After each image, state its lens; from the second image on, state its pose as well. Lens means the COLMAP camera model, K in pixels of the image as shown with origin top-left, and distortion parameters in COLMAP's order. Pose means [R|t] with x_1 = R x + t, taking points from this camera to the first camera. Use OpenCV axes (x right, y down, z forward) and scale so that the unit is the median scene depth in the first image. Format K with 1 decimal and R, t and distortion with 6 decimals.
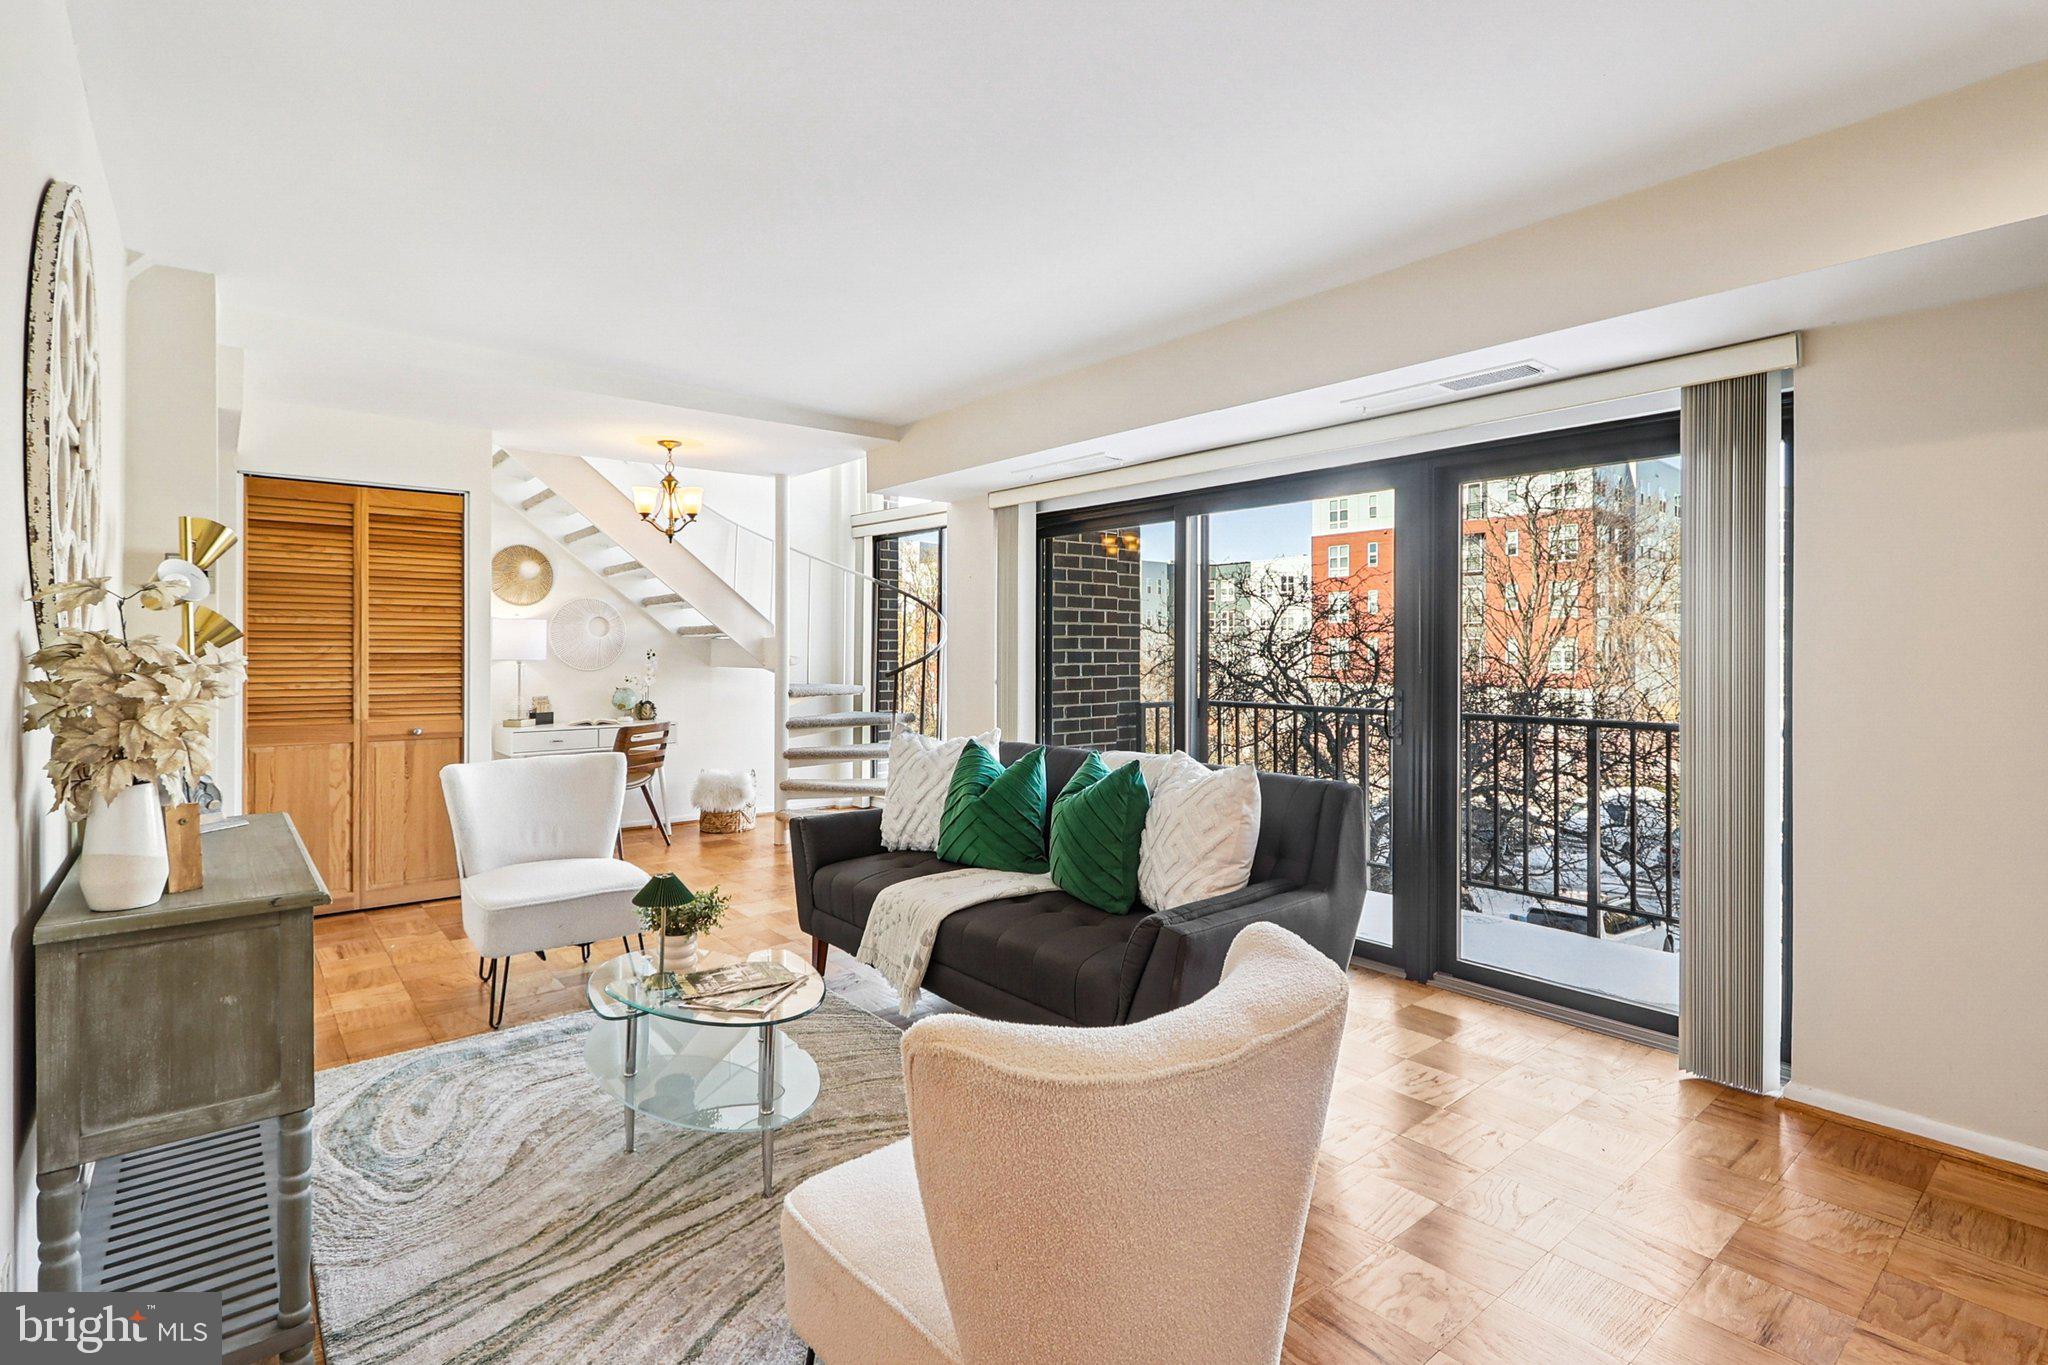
lens RADIAL K [[953.1, 0, 1000.7], [0, 953.1, 647.2], [0, 0, 1]] dist [0.002127, -0.001867]
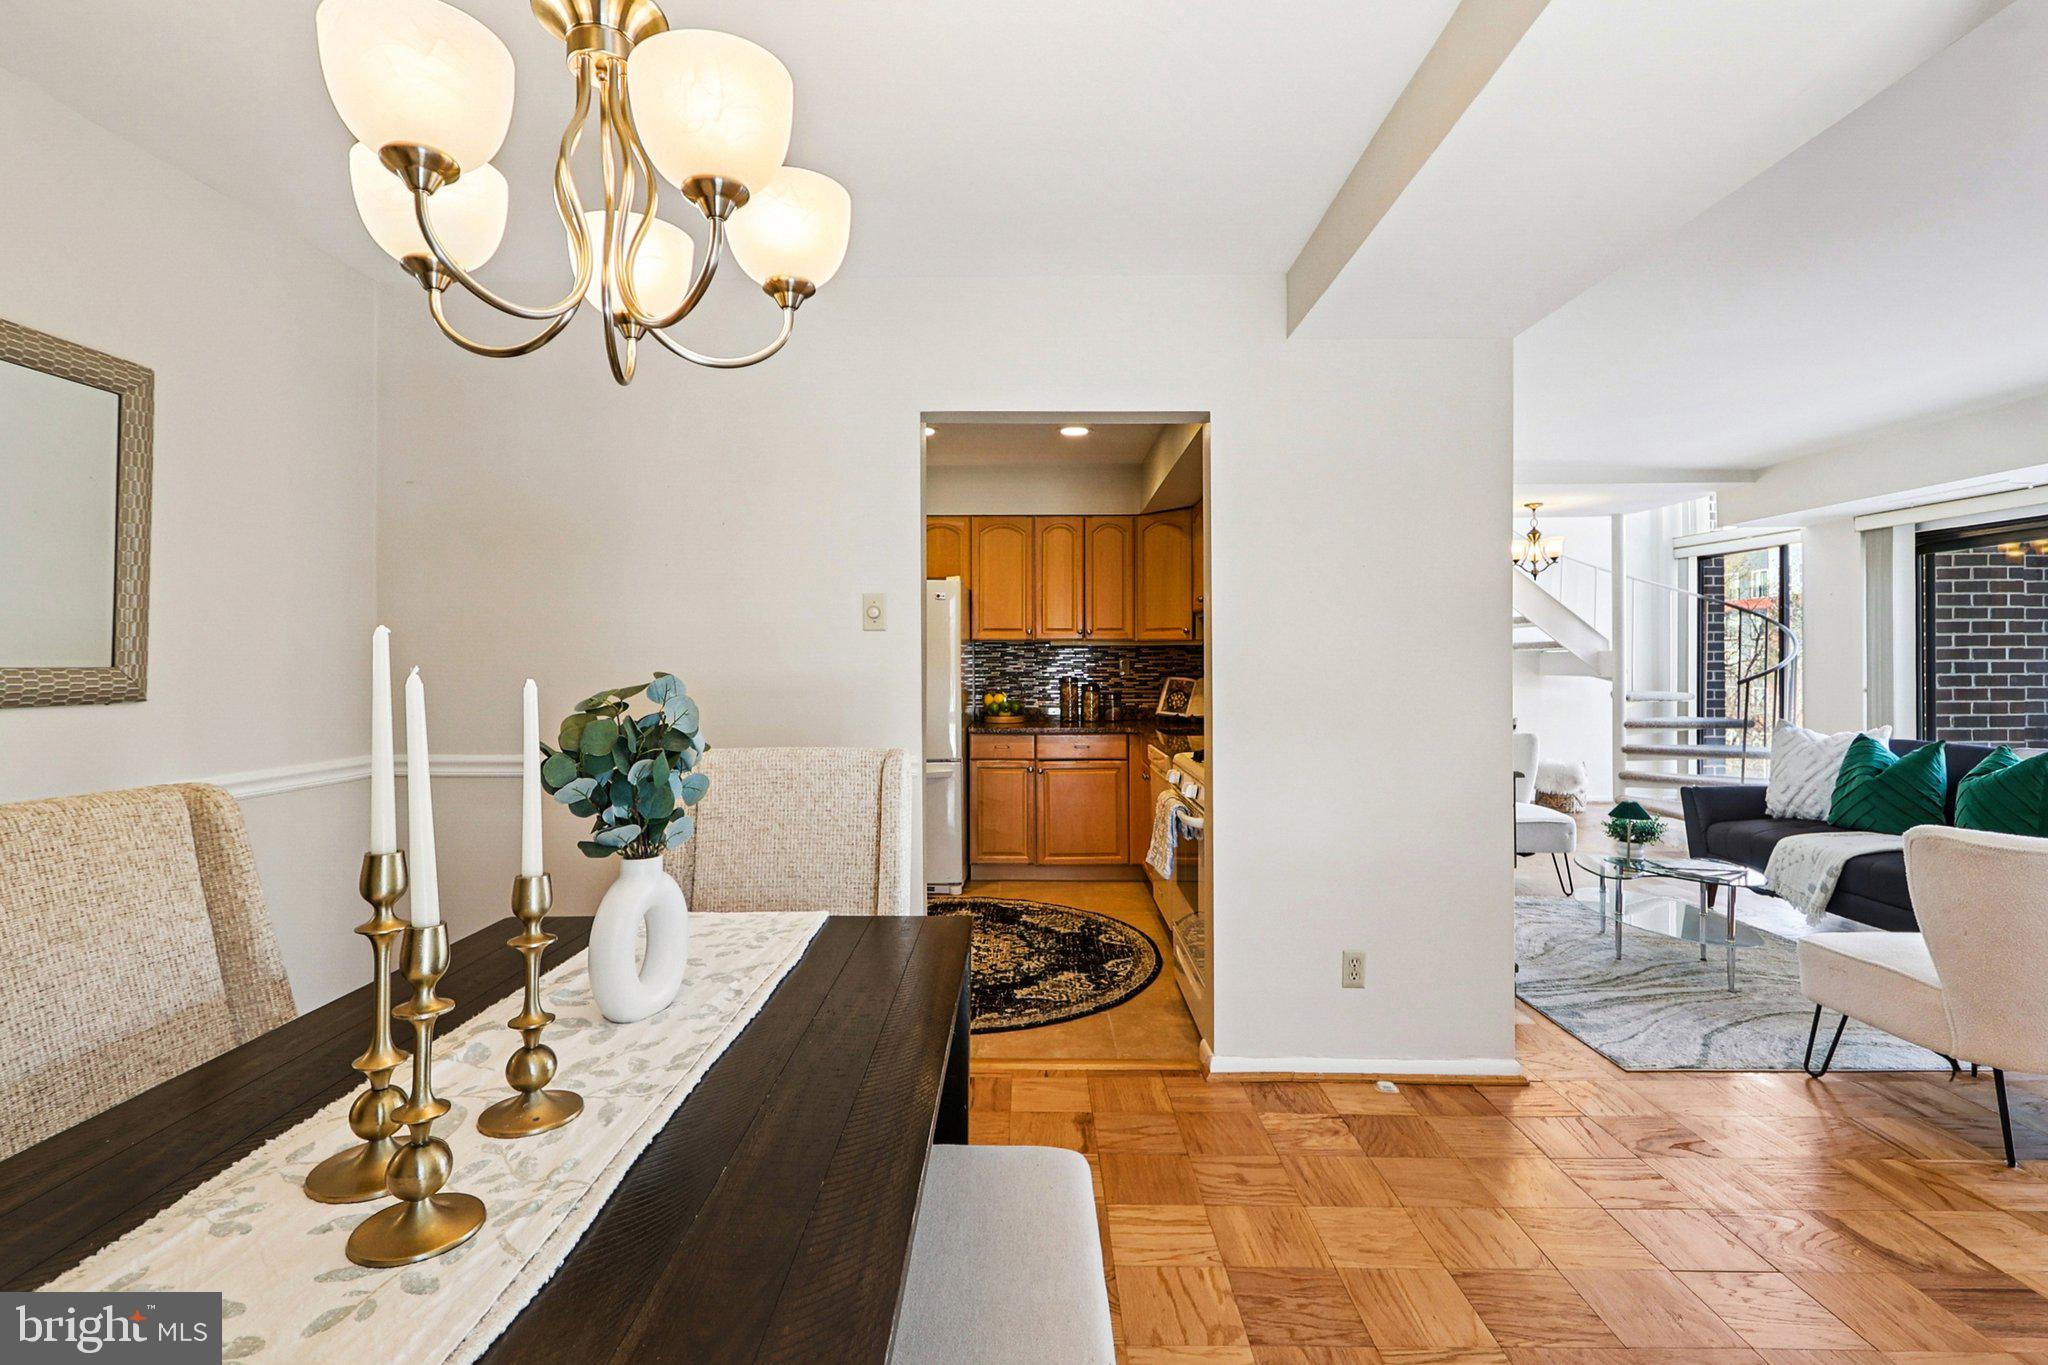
lens RADIAL K [[953.1, 0, 1017.8], [0, 953.1, 660.1], [0, 0, 1]] dist [0.002127, -0.001867]
pose [[0.774454, -0.004519, -0.632614, -0.067590], [0.006694, 0.999977, 0.001052, -0.005530], [0.632595, -0.005049, 0.774466, -0.470480]]
